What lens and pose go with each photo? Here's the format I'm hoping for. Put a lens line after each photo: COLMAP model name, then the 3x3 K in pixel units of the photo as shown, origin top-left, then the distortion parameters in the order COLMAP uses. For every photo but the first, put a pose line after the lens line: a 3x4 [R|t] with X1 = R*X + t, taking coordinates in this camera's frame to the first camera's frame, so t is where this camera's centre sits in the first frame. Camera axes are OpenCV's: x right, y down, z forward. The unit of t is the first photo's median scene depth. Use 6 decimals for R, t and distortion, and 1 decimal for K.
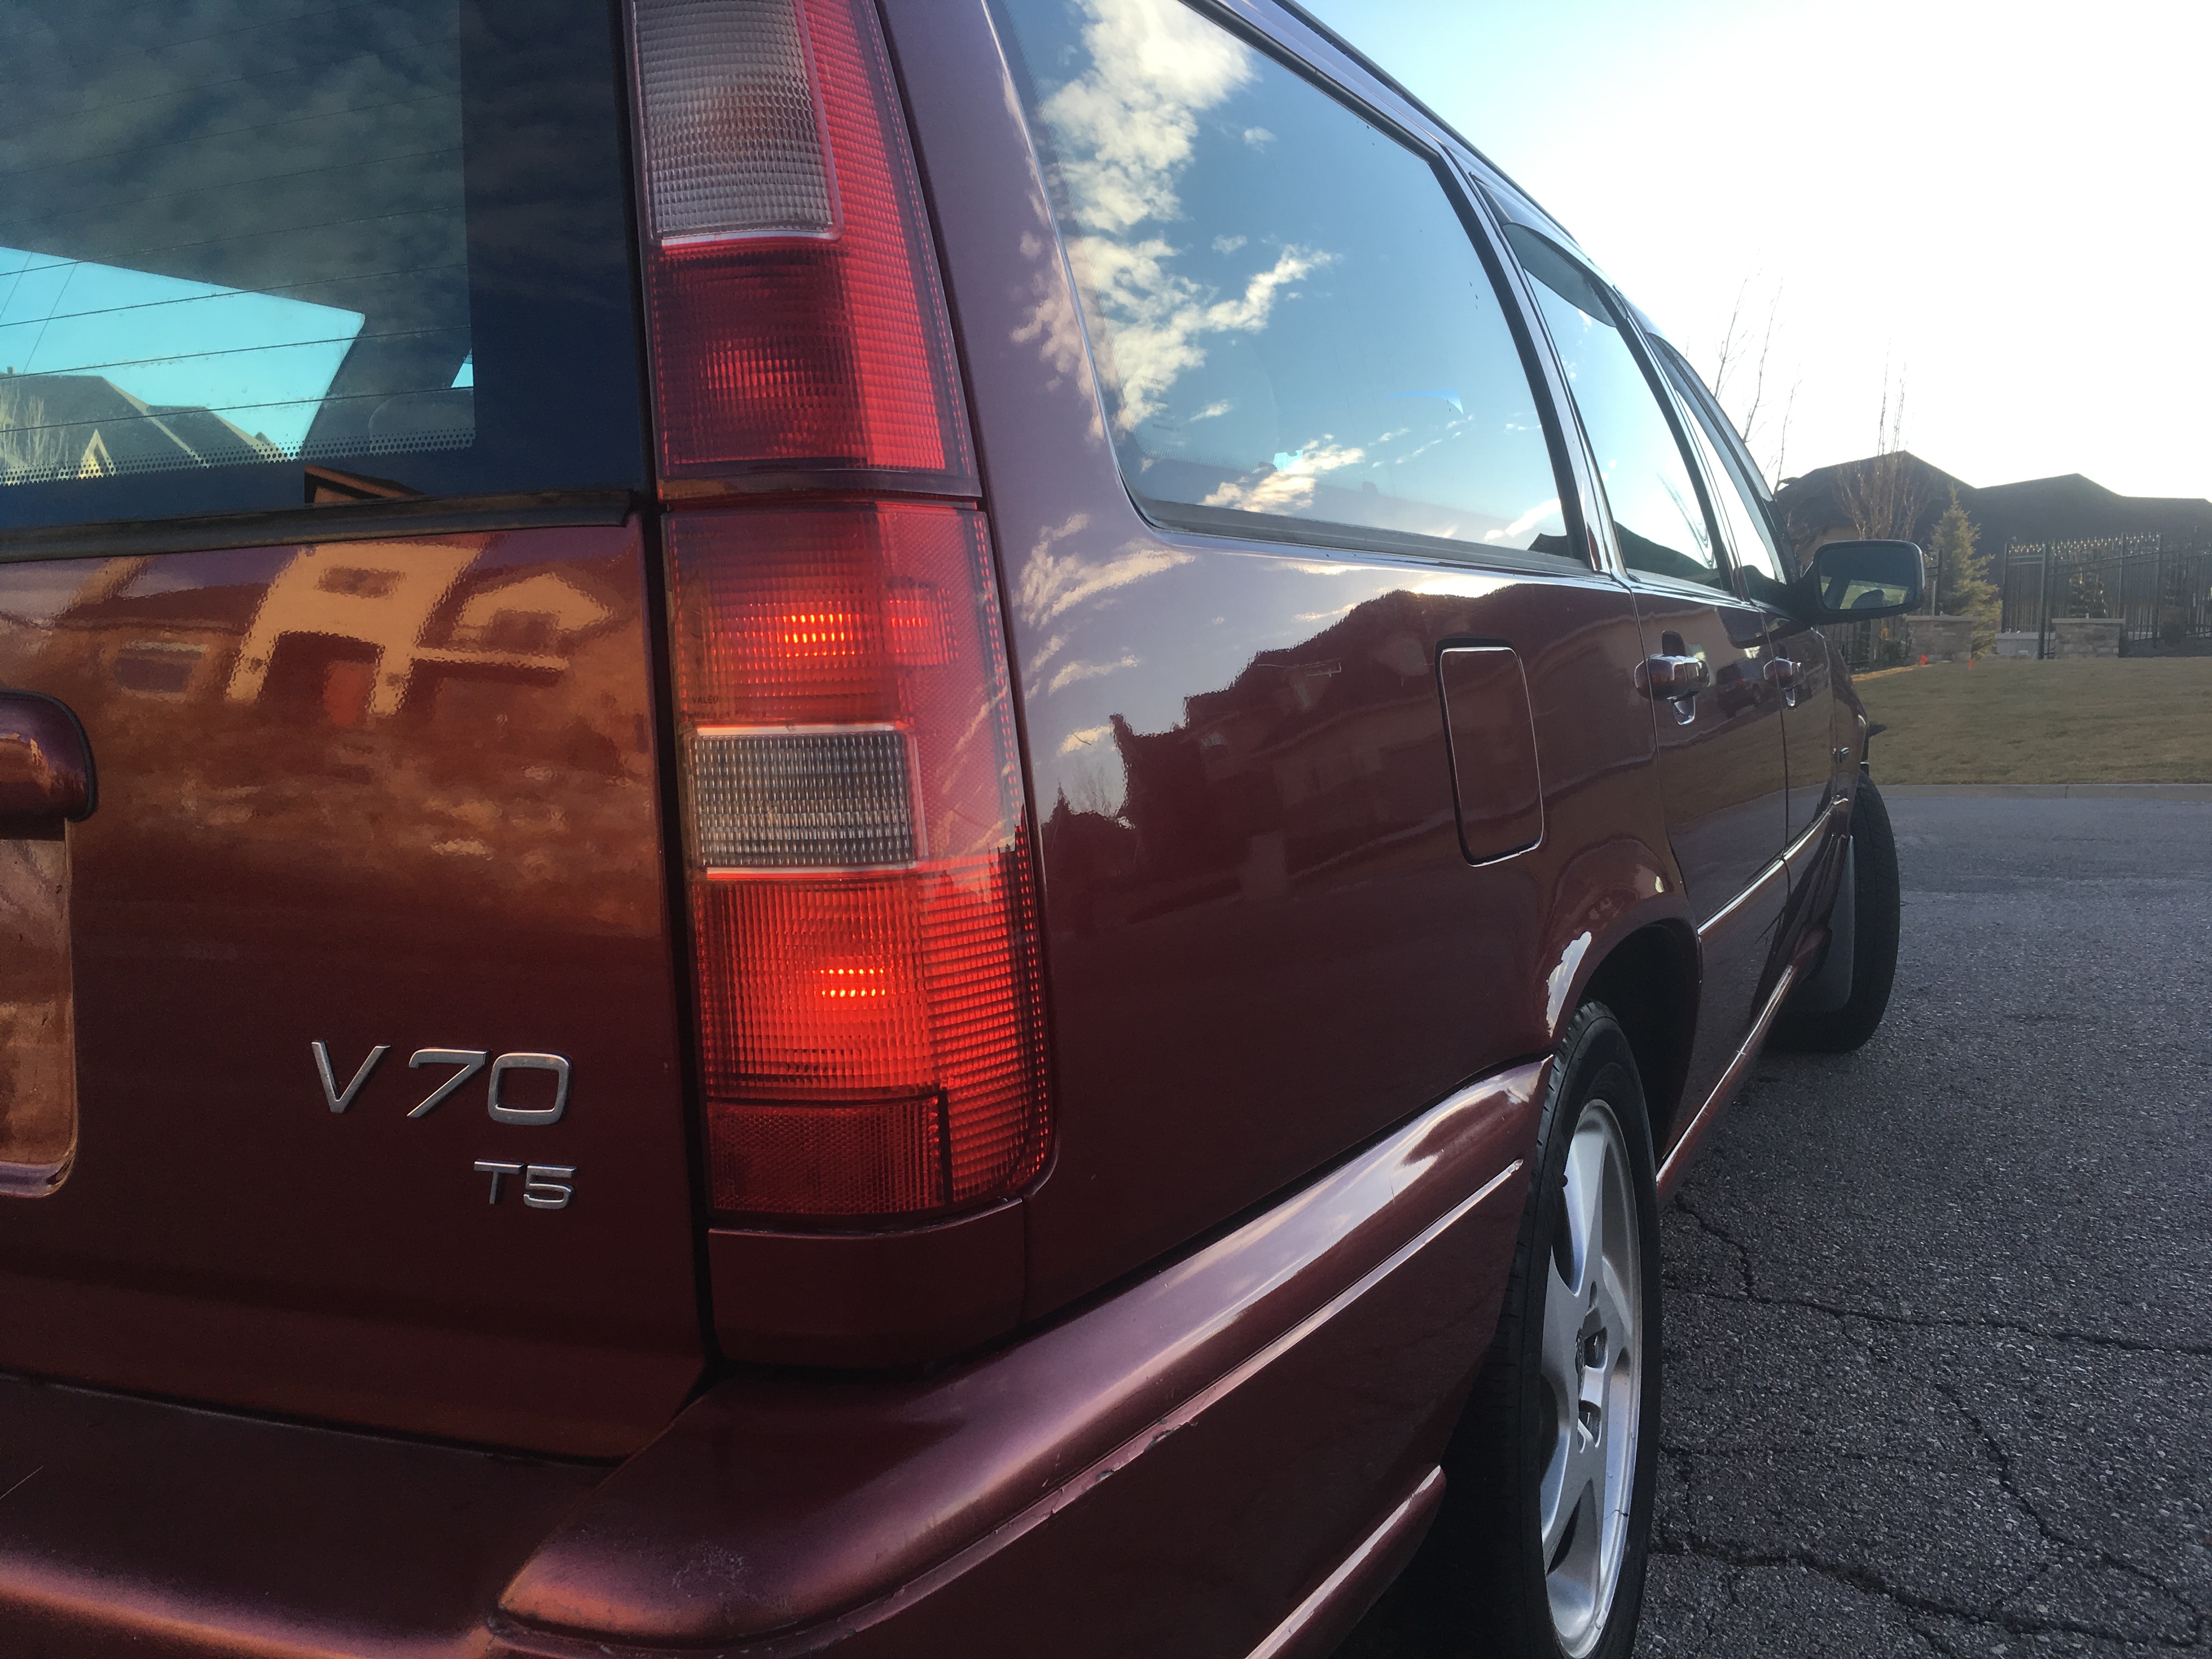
lens RADIAL K [[1908.5, 0, 1106.0], [0, 1908.5, 829.5], [0, 0, 1]] dist [0.074499, -0.107393]
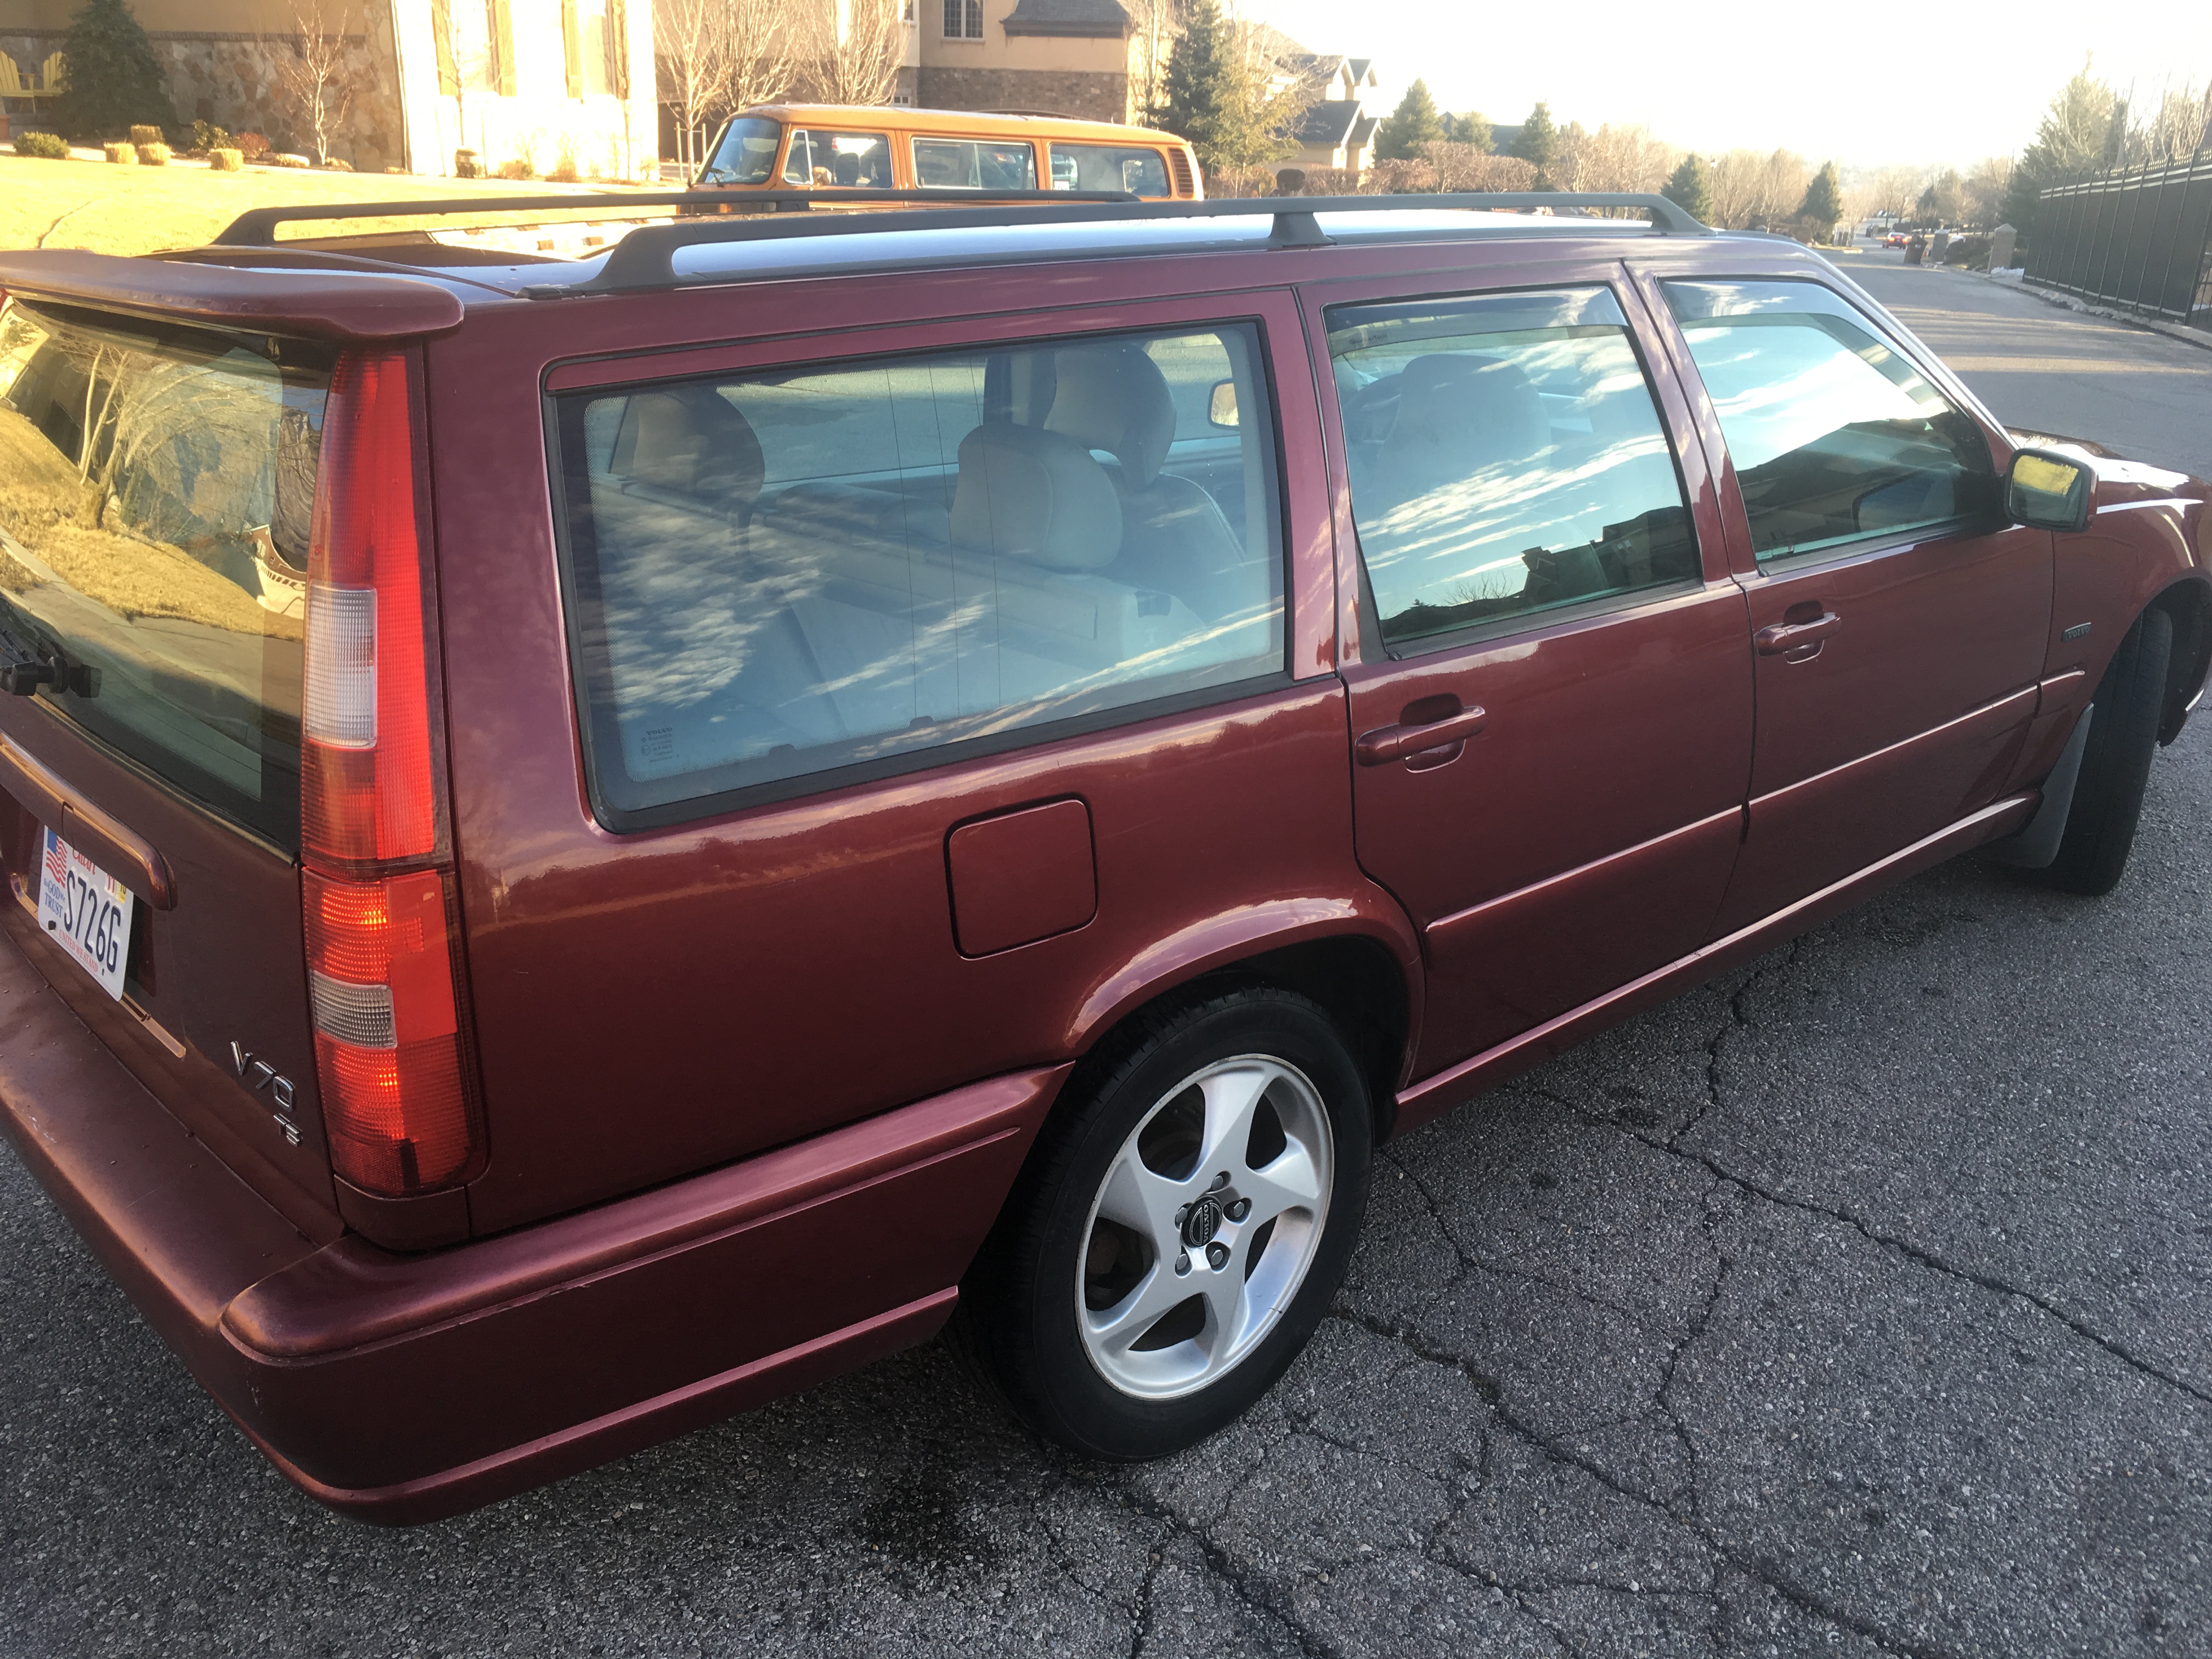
lens RADIAL K [[1908.5, 0, 1106.0], [0, 1908.5, 829.5], [0, 0, 1]] dist [0.074499, -0.107393]
pose [[0.921387, 0.156463, -0.355761, 0.822853], [-0.060367, 0.961889, 0.266693, -0.505233], [0.383930, -0.224251, 0.895717, -0.355496]]
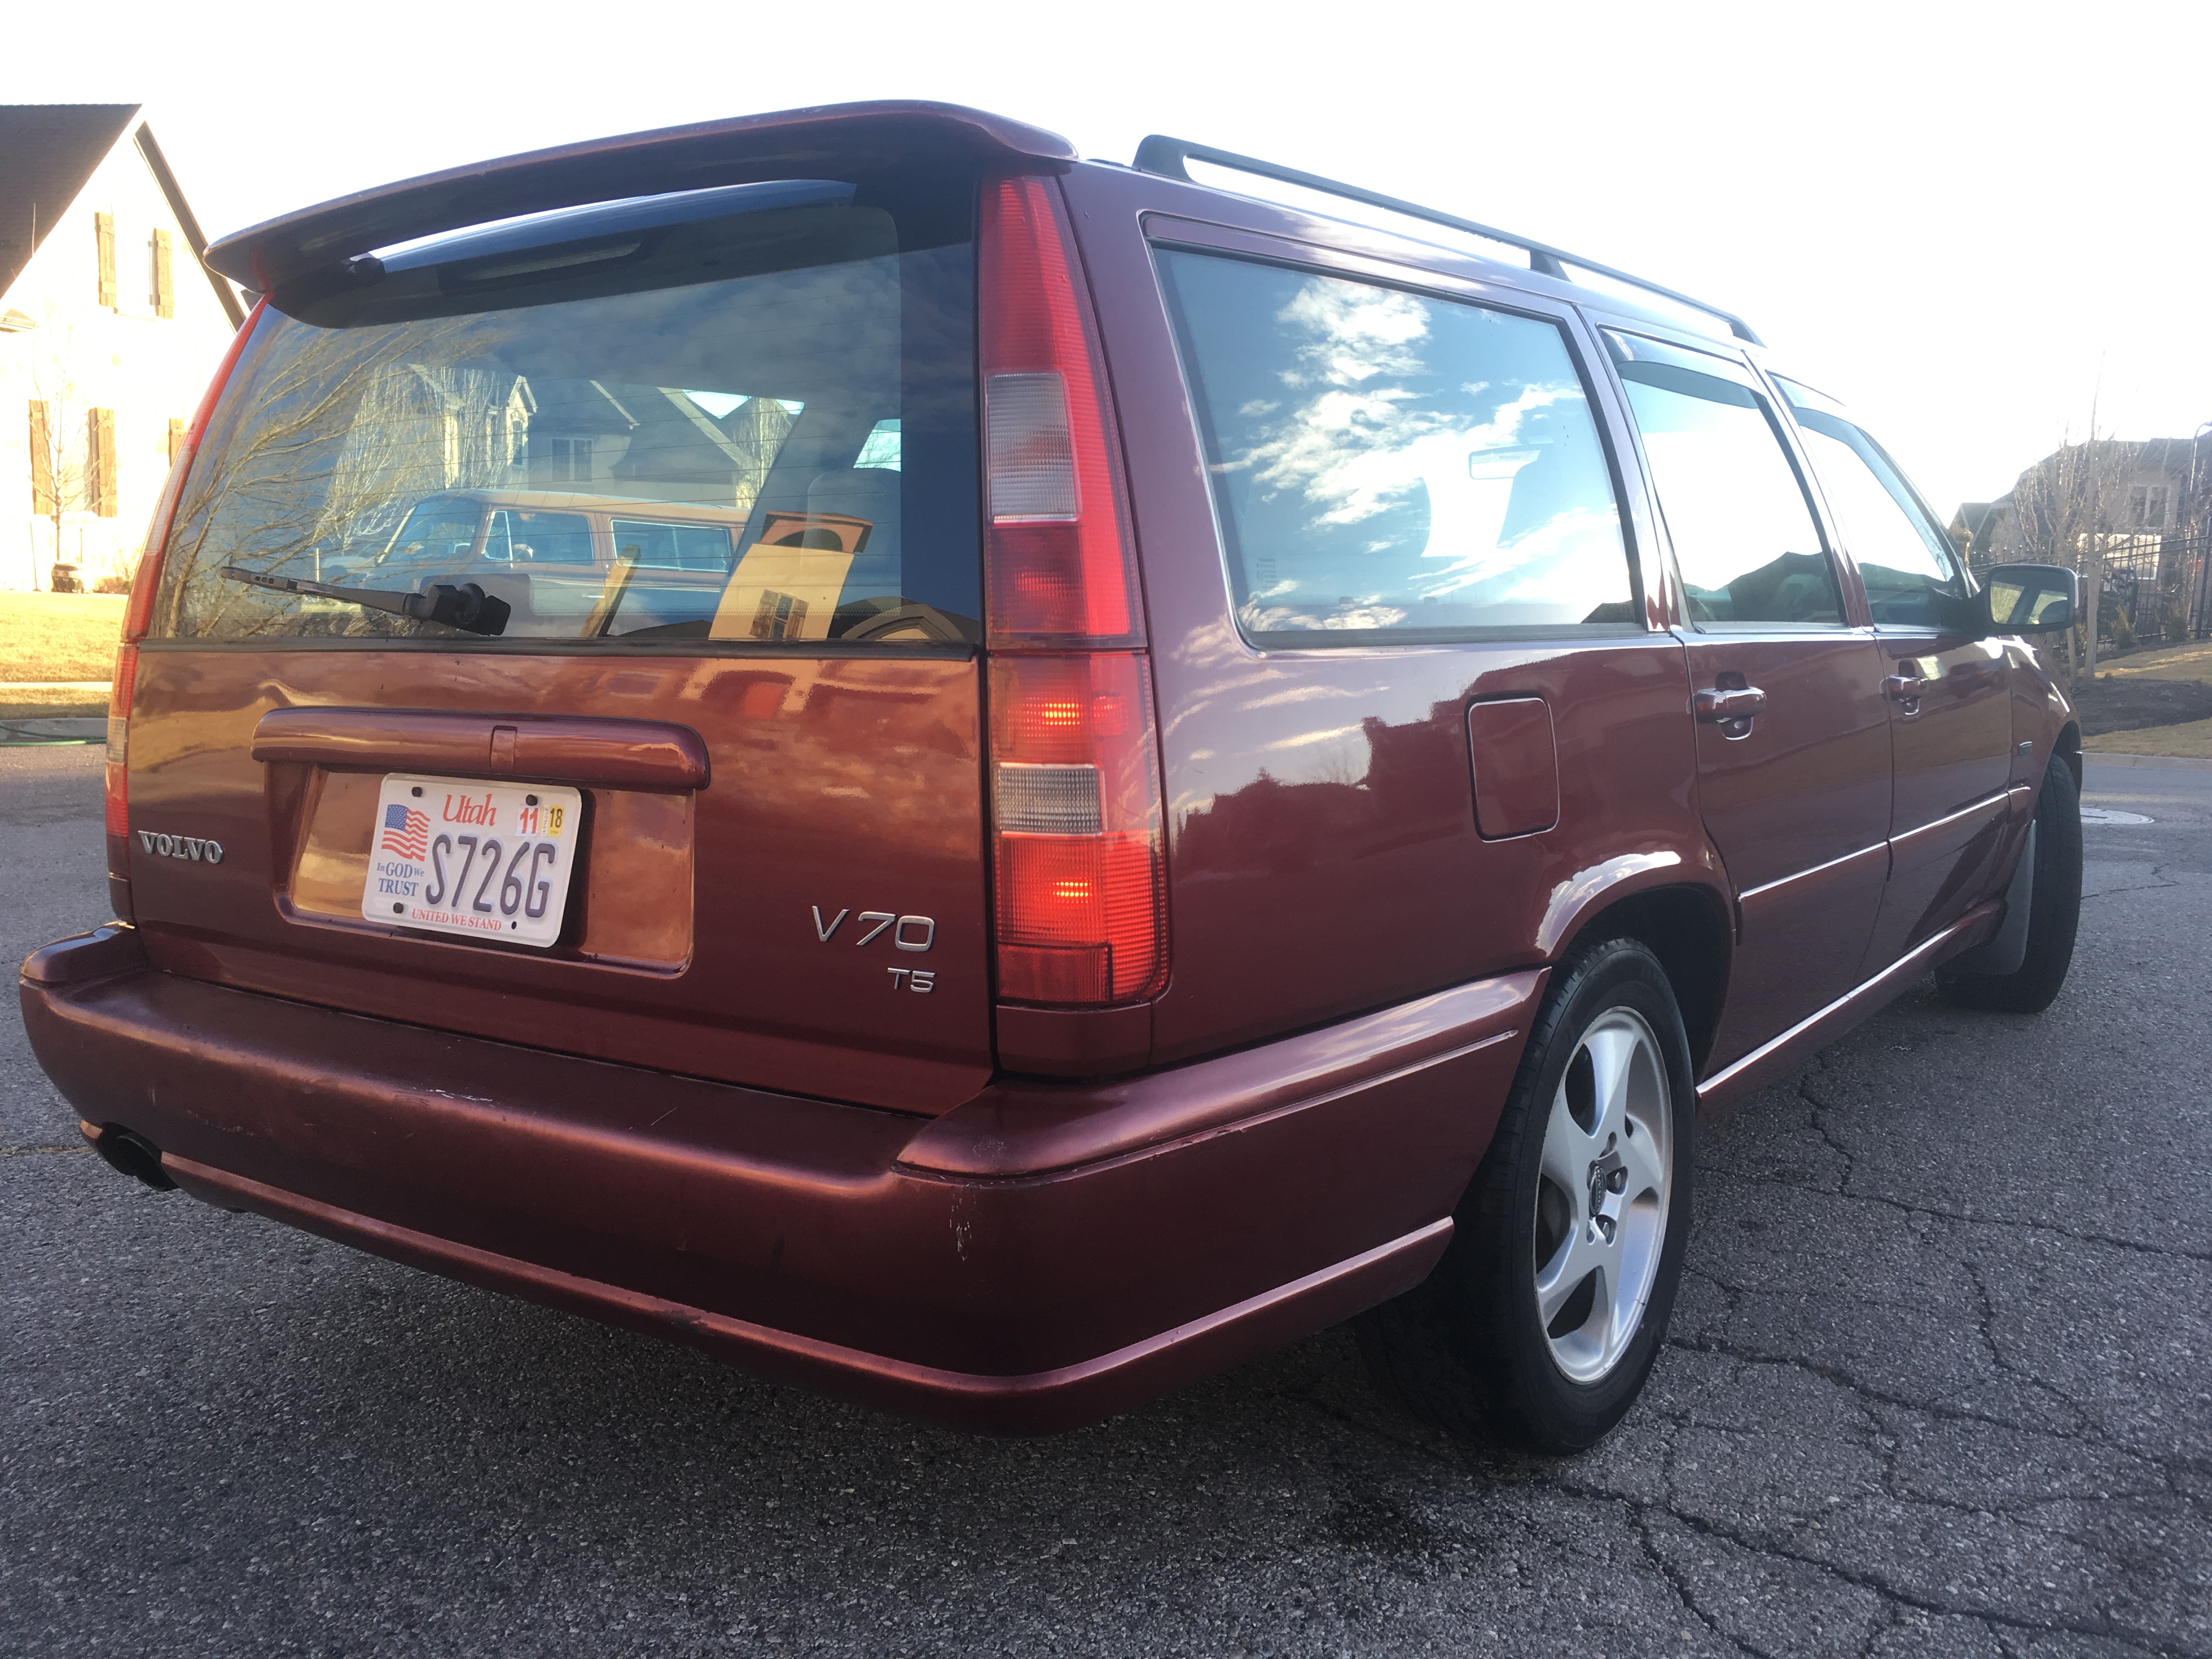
lens RADIAL K [[1908.5, 0, 1106.0], [0, 1908.5, 829.5], [0, 0, 1]] dist [0.074499, -0.107393]
pose [[0.983390, 0.045383, -0.175737, 0.156027], [-0.039274, 0.998502, 0.038090, -0.037969], [0.177203, -0.030556, 0.983700, -0.594435]]
